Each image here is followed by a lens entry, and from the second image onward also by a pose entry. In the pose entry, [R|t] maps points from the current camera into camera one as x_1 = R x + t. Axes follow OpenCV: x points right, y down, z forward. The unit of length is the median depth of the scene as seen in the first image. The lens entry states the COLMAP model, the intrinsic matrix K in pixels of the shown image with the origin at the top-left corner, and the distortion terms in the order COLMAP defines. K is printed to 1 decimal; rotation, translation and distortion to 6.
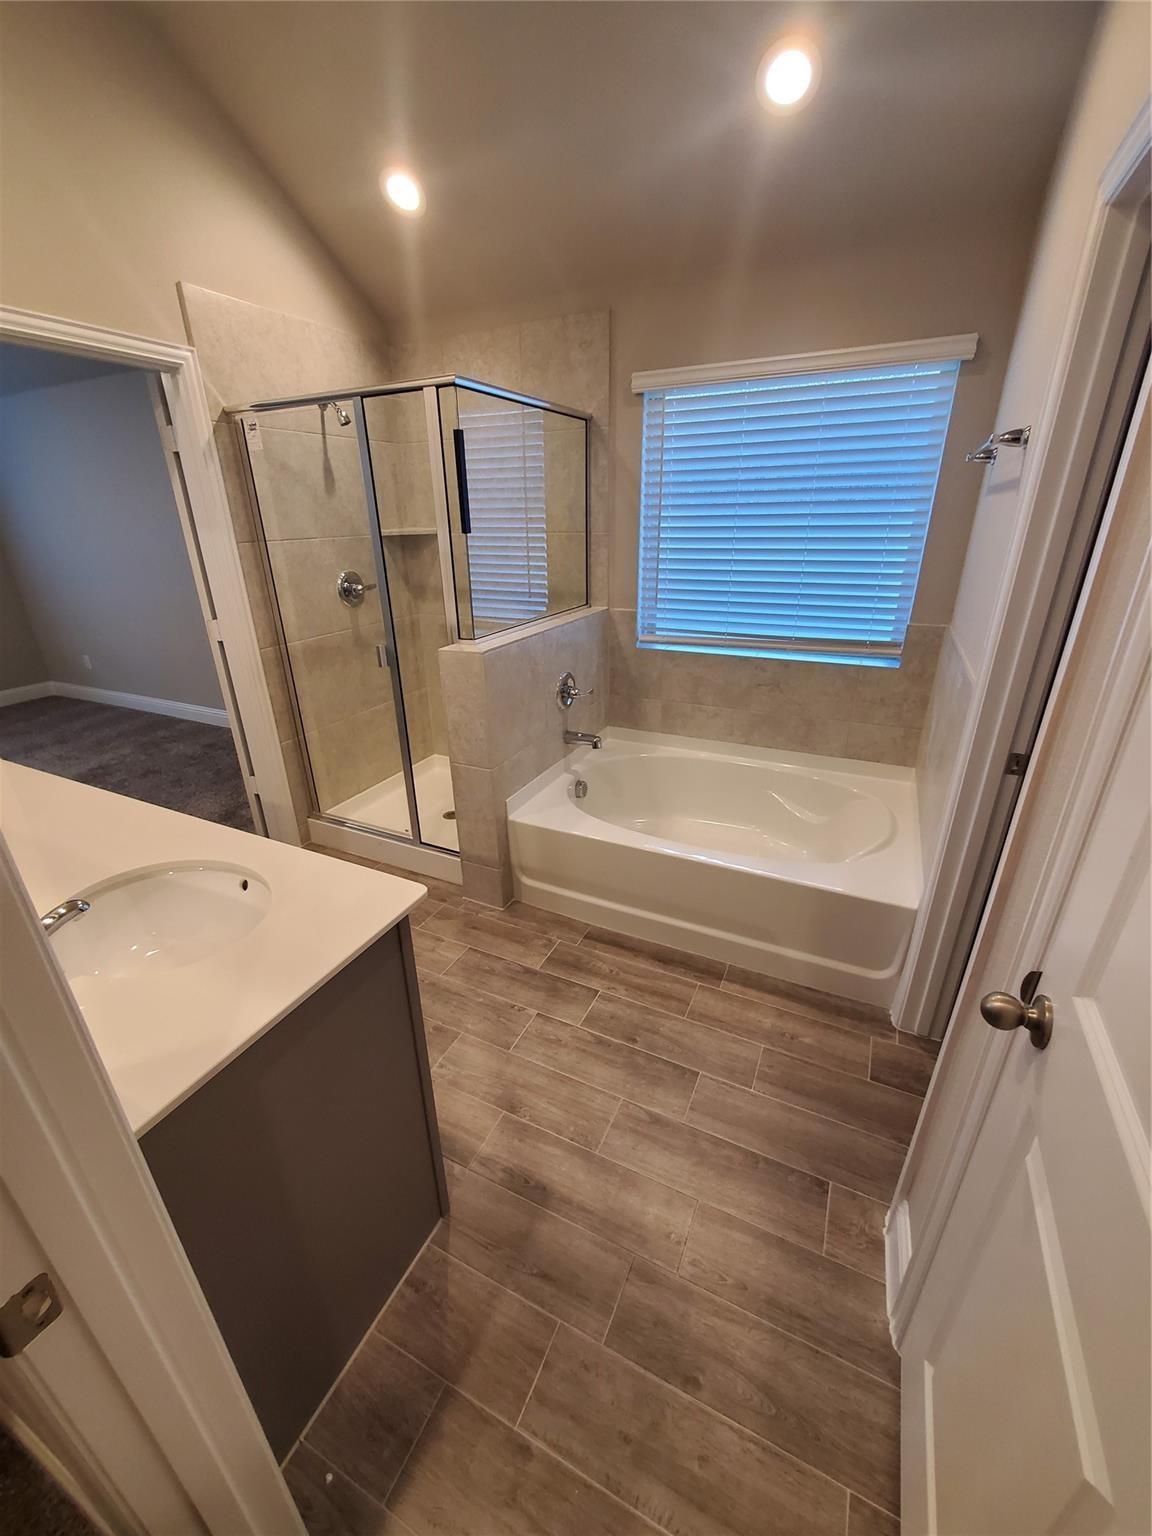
lens RADIAL K [[609.8, 0, 576.0], [0, 609.8, 768.0], [0, 0, 1]] dist [-0.003247, -0.000736]
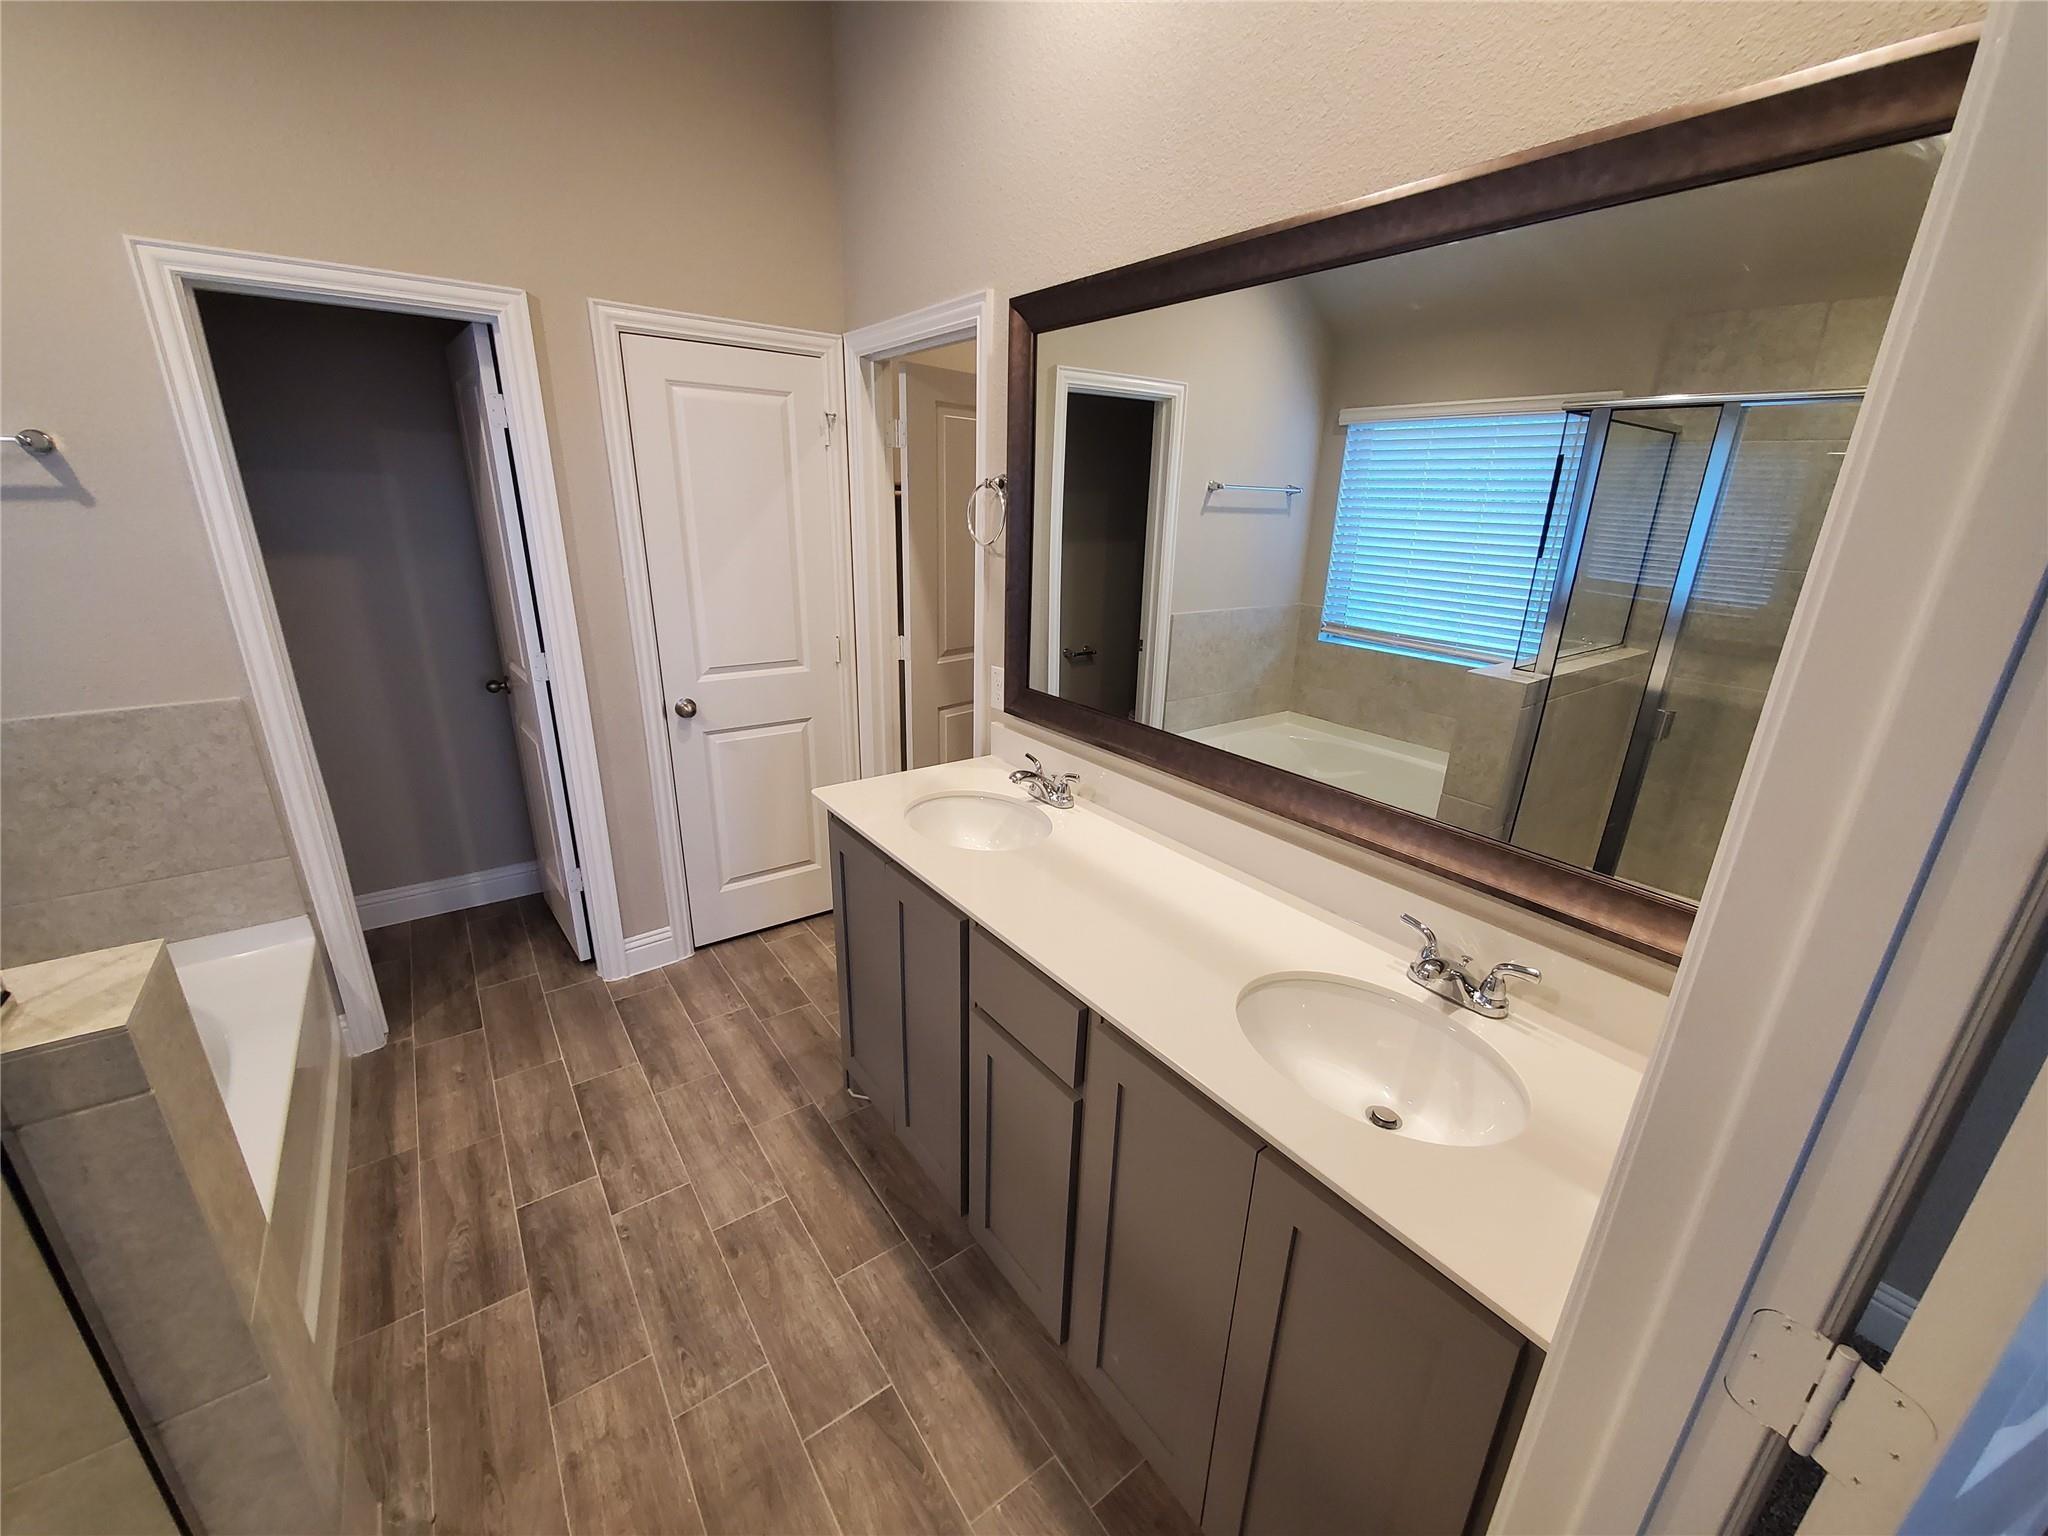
lens RADIAL K [[813.0, 0, 1027.1], [0, 813.0, 777.5], [0, 0, 1]] dist [-0.003247, -0.000736]
pose [[-0.883065, -0.161861, 0.440451, -0.865413], [0.169394, 0.765379, 0.620888, -0.517727], [-0.437609, 0.622894, -0.648461, 1.141957]]
